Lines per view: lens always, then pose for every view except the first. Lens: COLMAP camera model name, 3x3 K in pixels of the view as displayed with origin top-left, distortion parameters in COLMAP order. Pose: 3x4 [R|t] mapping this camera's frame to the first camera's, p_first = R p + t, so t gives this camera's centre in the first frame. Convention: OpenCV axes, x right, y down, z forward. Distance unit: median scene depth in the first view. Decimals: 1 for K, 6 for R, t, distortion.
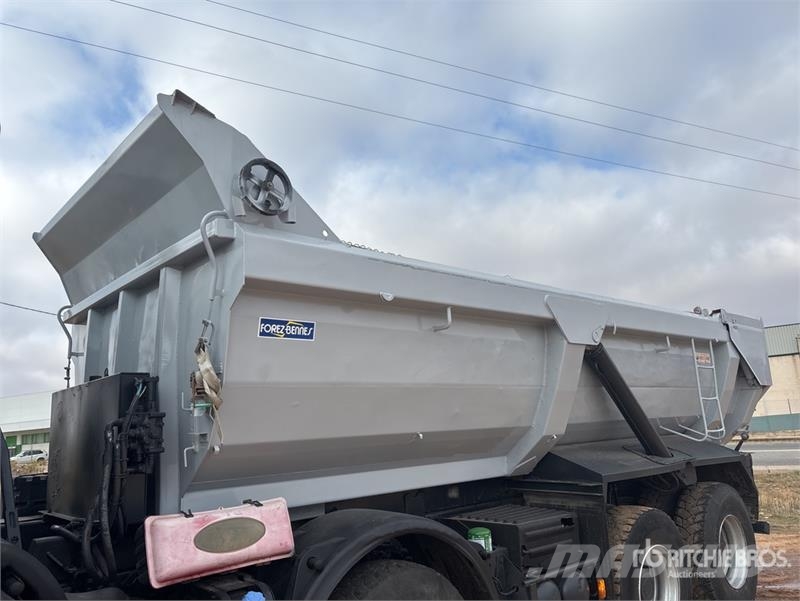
lens RADIAL K [[610.4, 0, 400.0], [0, 610.4, 300.5], [0, 0, 1]] dist [0.063383, -0.089360]
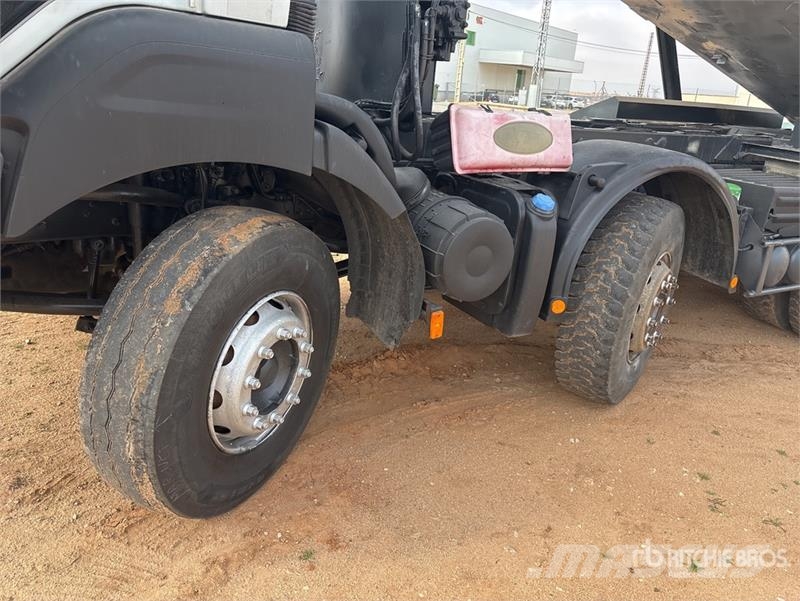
lens RADIAL K [[610.4, 0, 400.0], [0, 610.4, 300.5], [0, 0, 1]] dist [0.063383, -0.089360]
pose [[0.968540, 0.204201, -0.142237, -0.224192], [-0.099607, 0.841887, 0.530382, 0.080188], [0.228052, -0.499529, 0.835741, 0.002128]]
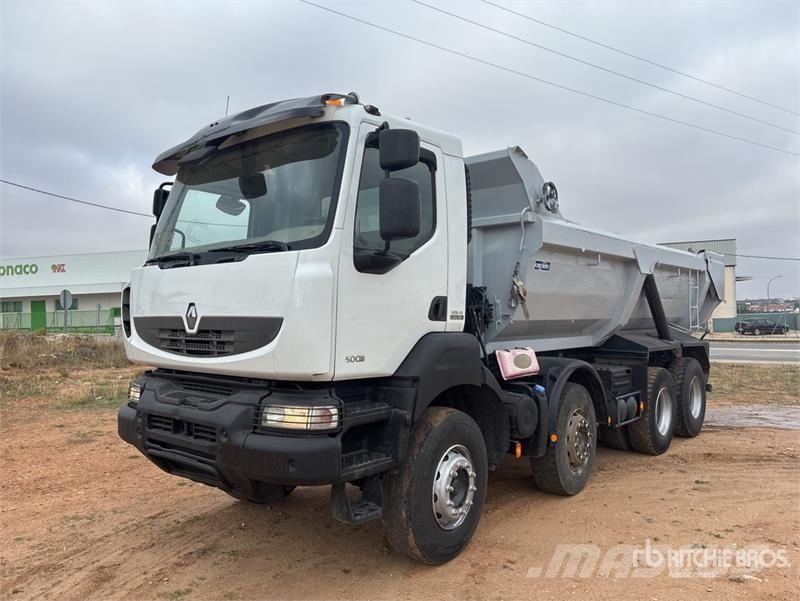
lens RADIAL K [[610.4, 0, 400.0], [0, 610.4, 300.5], [0, 0, 1]] dist [0.063383, -0.089360]
pose [[0.990234, 0.052421, 0.129181, -0.811815], [-0.074702, 0.981875, 0.174188, -0.139981], [-0.117708, -0.182137, 0.976202, -0.825291]]
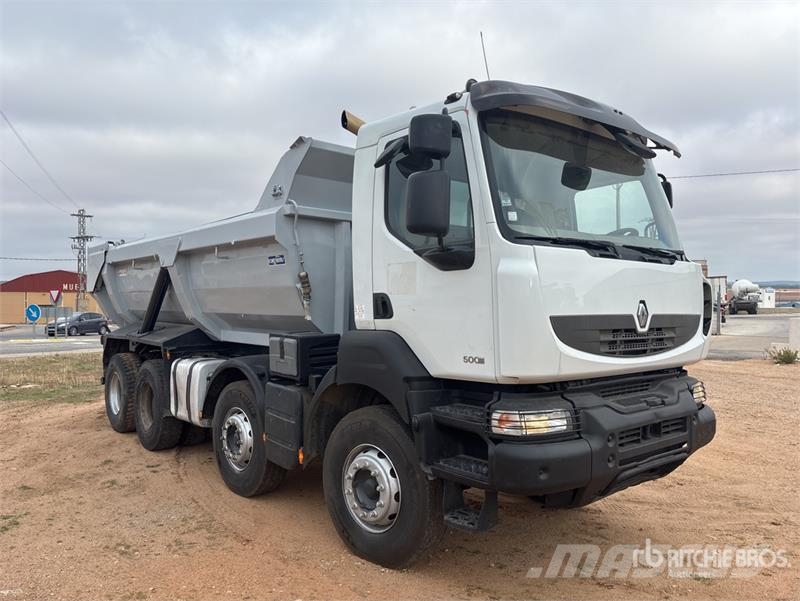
lens RADIAL K [[613.5, 0, 404.9], [0, 613.5, 295.9], [0, 0, 1]] dist [0.033561, -0.051366]
pose [[0.043235, 0.068206, 0.996734, -2.426941], [-0.210479, 0.975897, -0.057650, 0.312921], [-0.976642, -0.207299, 0.056549, 0.995076]]
